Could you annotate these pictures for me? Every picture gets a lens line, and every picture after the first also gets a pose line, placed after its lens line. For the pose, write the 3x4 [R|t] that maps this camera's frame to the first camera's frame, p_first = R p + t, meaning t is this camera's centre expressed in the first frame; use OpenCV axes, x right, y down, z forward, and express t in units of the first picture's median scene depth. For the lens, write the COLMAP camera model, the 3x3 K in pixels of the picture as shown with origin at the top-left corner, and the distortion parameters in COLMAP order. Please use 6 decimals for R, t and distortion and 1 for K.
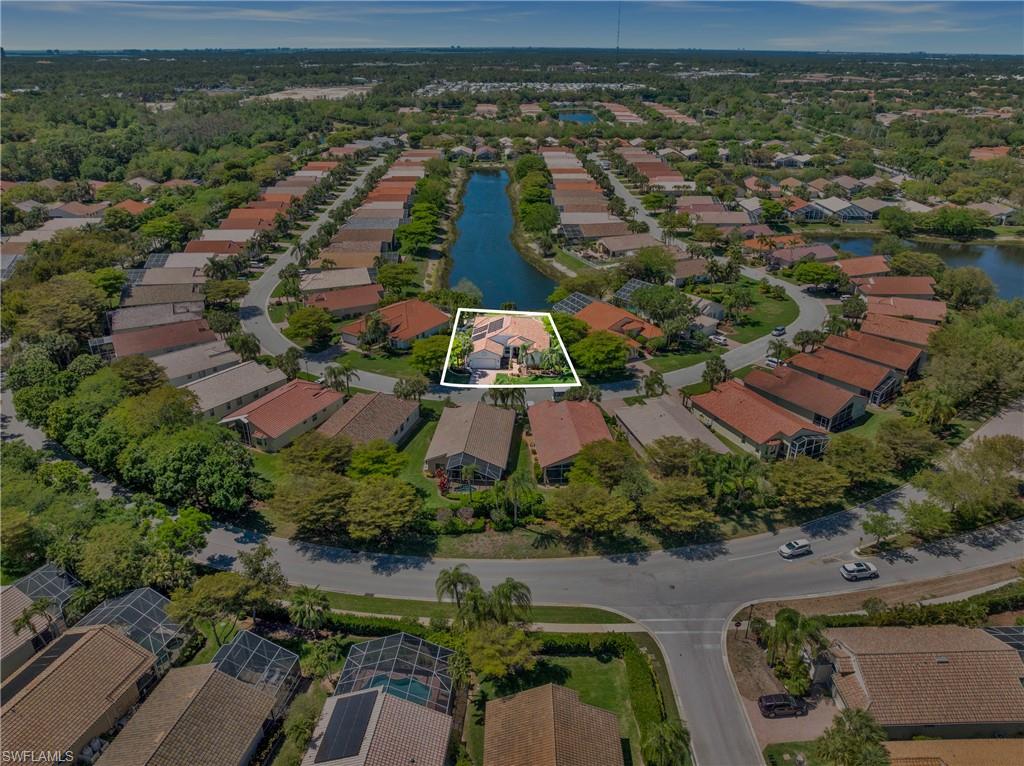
lens RADIAL K [[720.1, 0, 506.6], [0, 720.1, 386.5], [0, 0, 1]] dist [-0.039519, 0.002056]
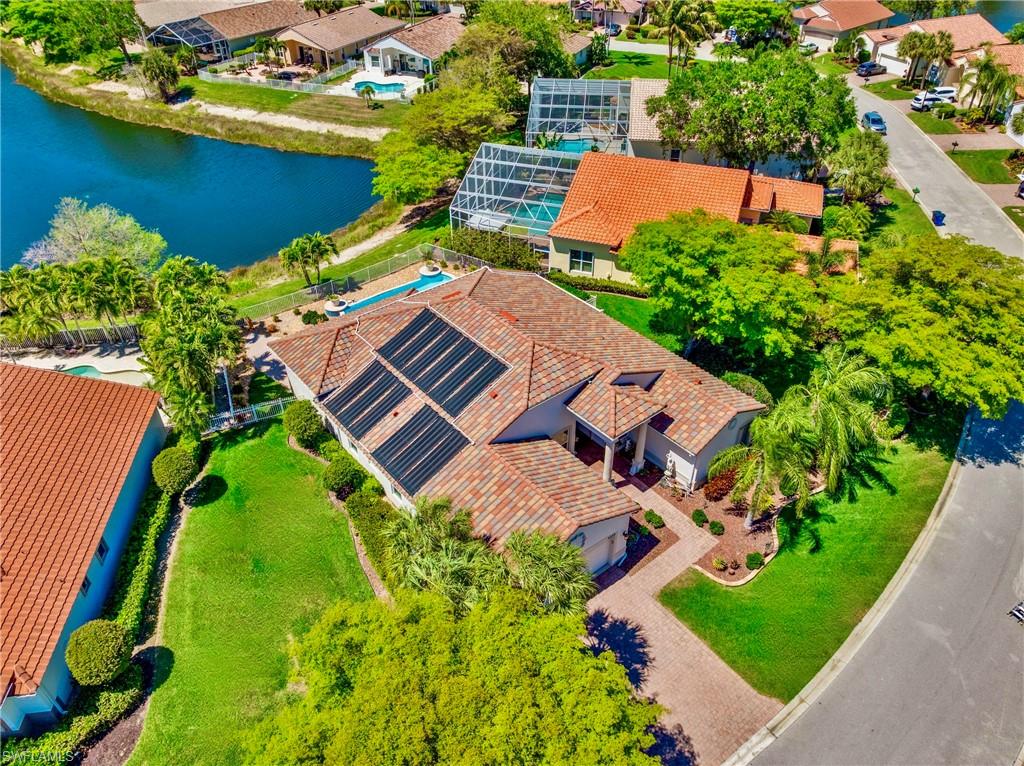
lens RADIAL K [[724.7, 0, 512.0], [0, 724.7, 383.0], [0, 0, 1]] dist [-0.037275, -0.005831]
pose [[0.745826, -0.411159, 0.524110, -0.084098], [0.301213, 0.909913, 0.285181, -0.095798], [-0.594149, -0.054827, 0.802484, 0.574740]]
